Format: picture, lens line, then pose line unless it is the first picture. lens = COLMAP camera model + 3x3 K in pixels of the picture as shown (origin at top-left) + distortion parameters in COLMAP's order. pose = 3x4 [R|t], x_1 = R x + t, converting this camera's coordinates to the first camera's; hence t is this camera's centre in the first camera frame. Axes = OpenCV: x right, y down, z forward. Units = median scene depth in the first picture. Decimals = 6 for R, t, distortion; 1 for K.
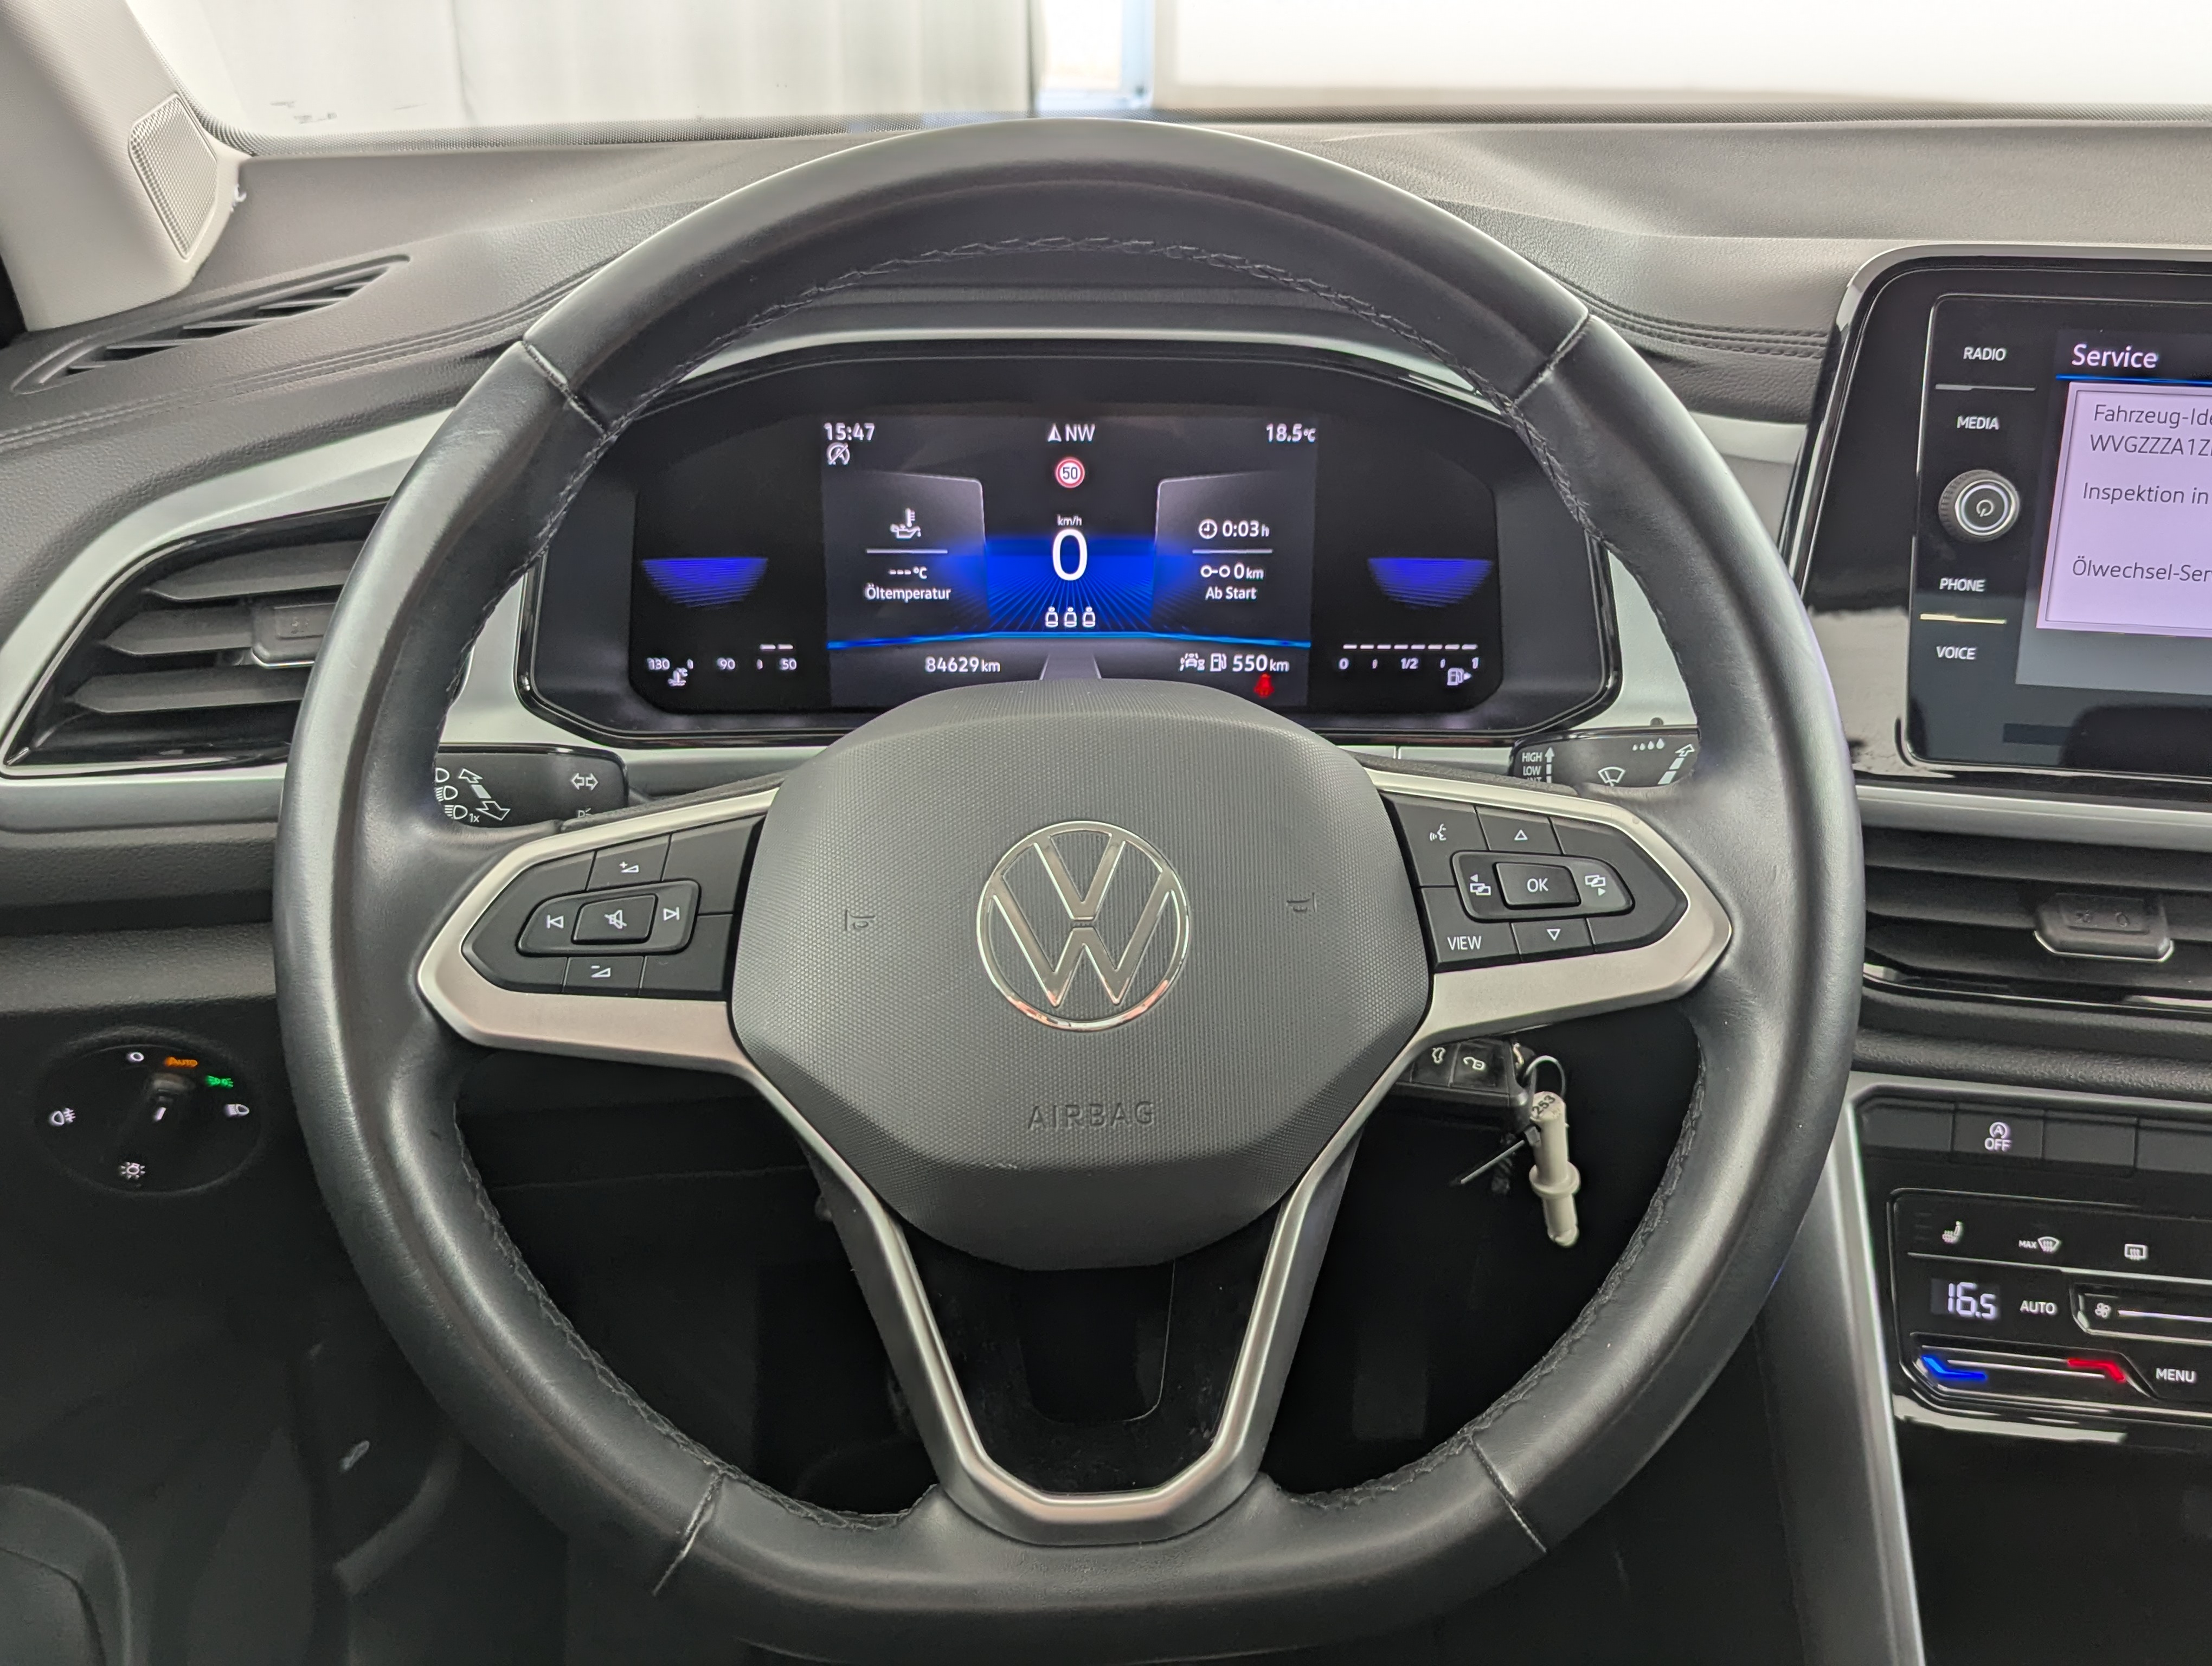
lens RADIAL K [[2086.3, 0, 1130.7], [0, 2086.3, 824.7], [0, 0, 1]] dist [0.053938, -0.043194]
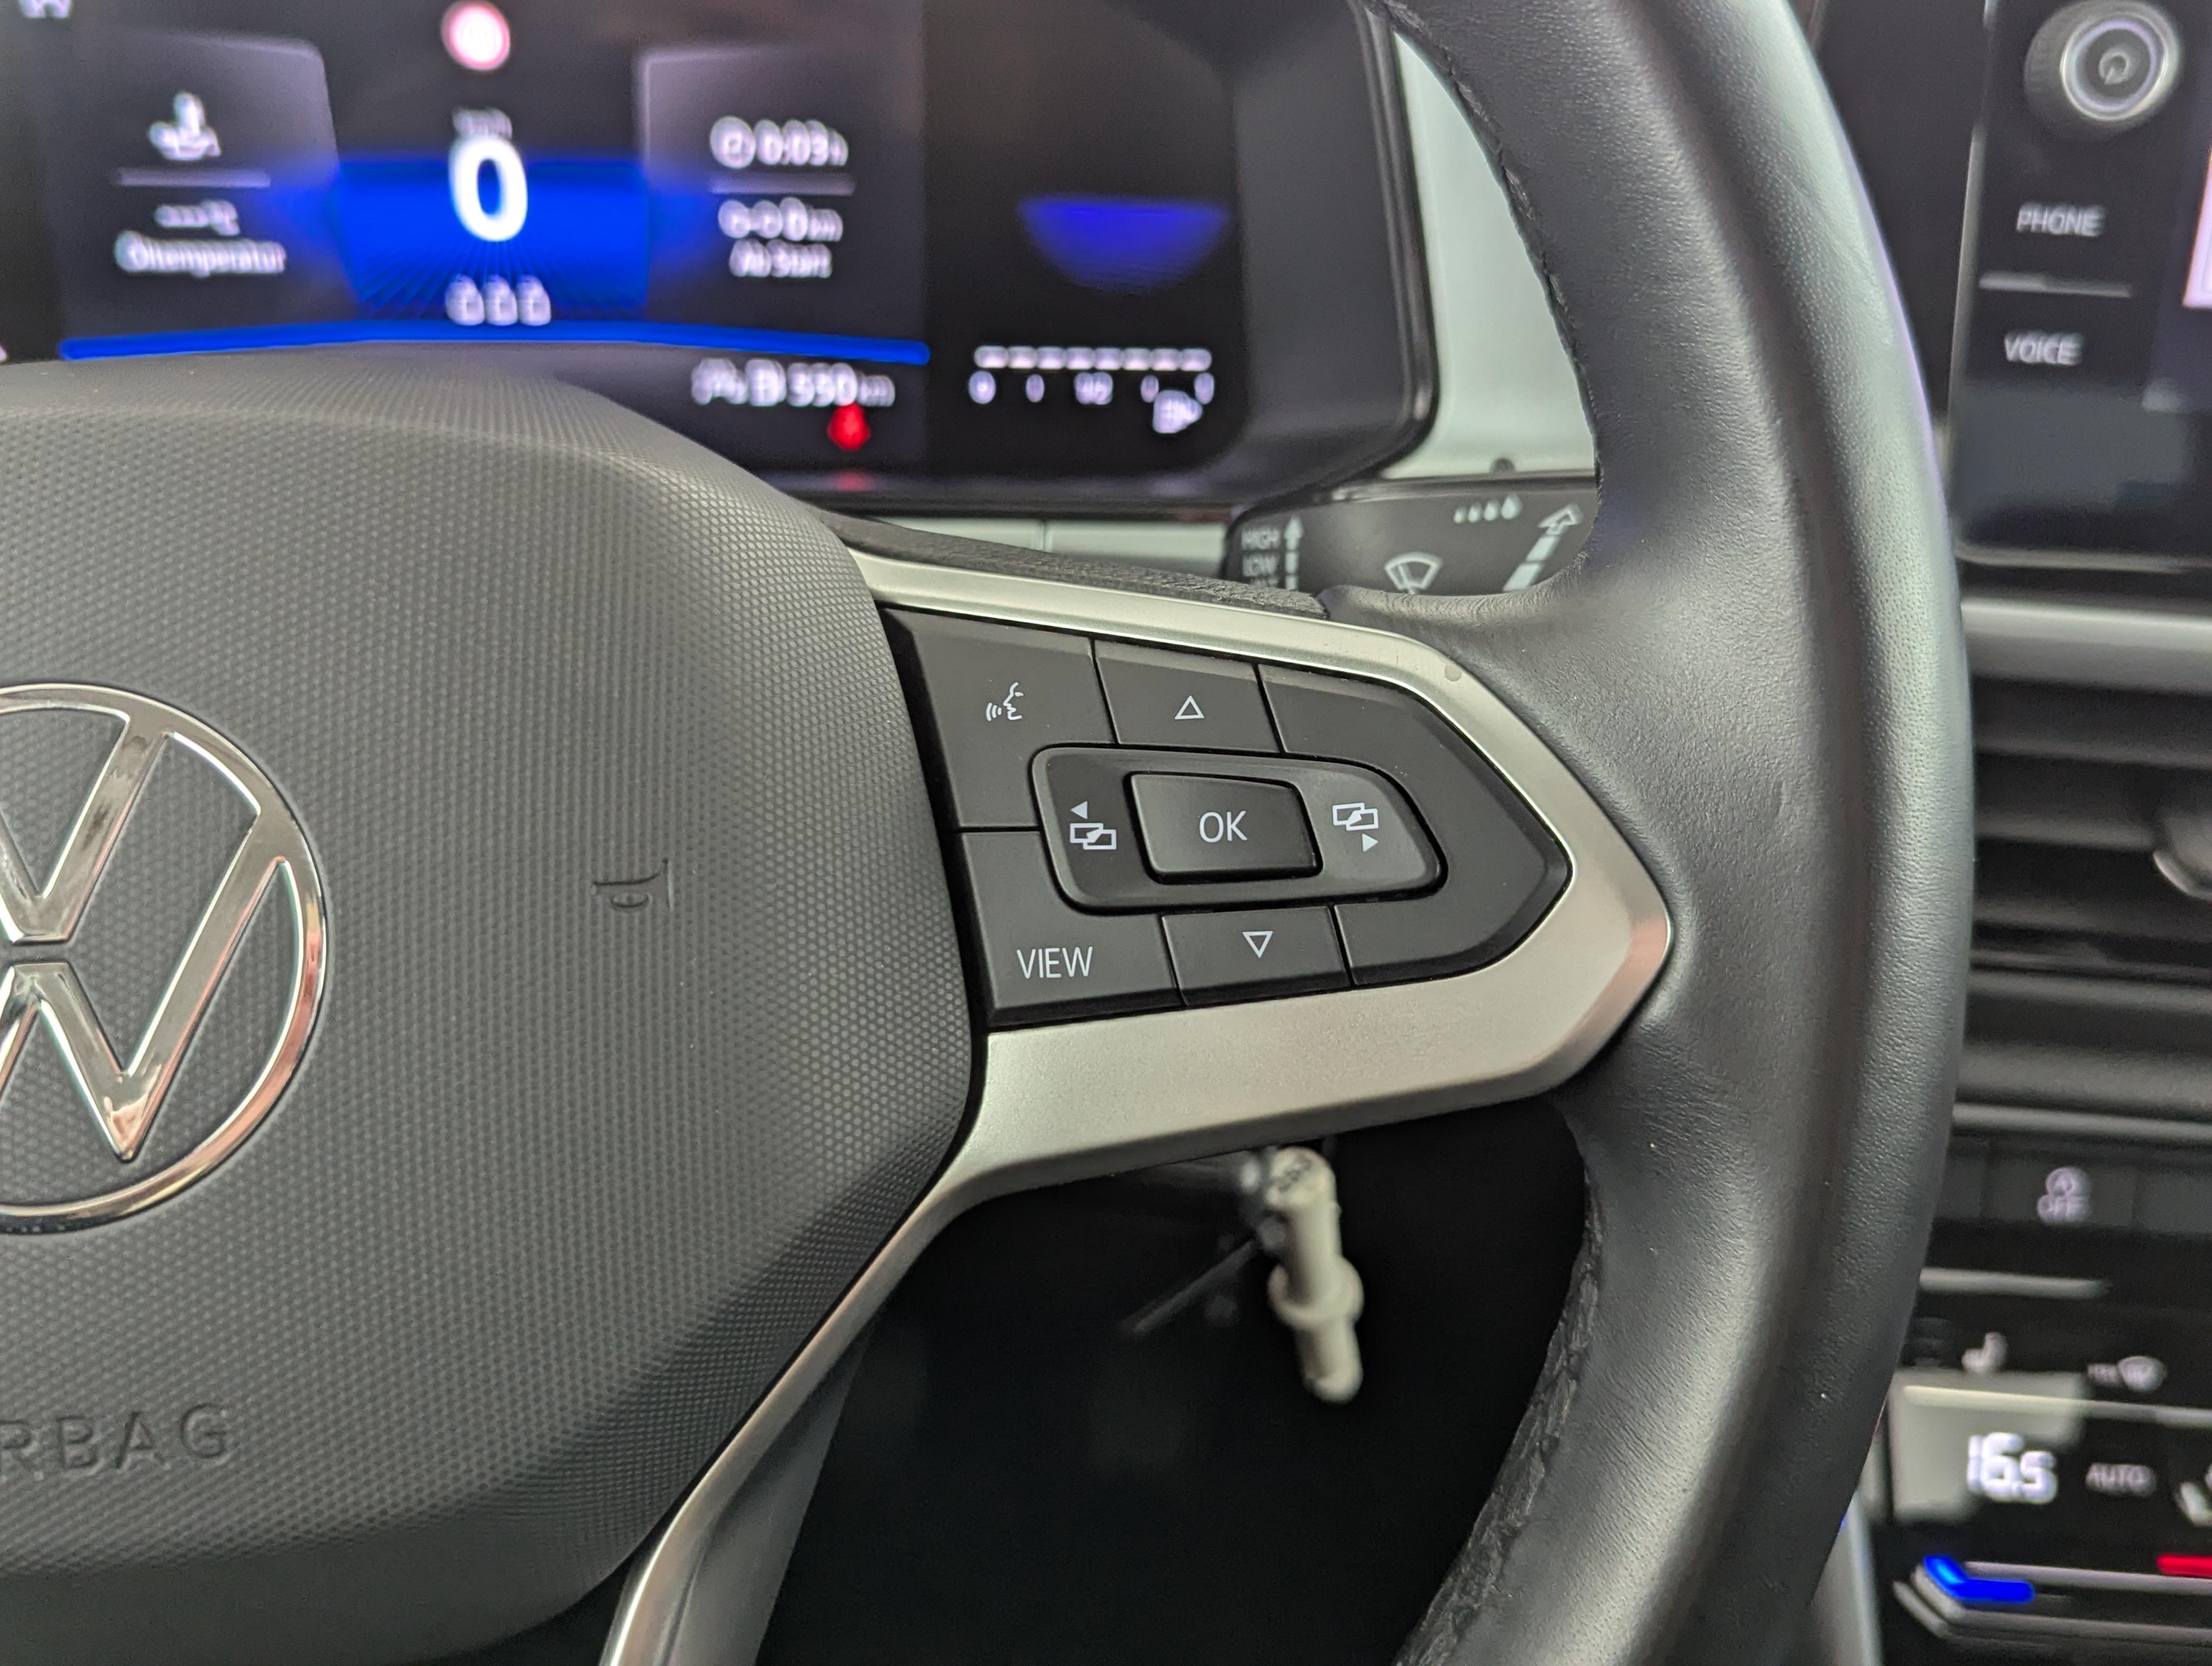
lens RADIAL K [[2165.7, 0, 1106.0], [0, 2165.7, 833.0], [0, 0, 1]] dist [0.066964, -0.192256]
pose [[0.997824, -0.009001, 0.065312, 0.129245], [0.003300, 0.996213, 0.086881, -0.007600], [-0.065846, -0.086476, 0.994076, 0.511526]]
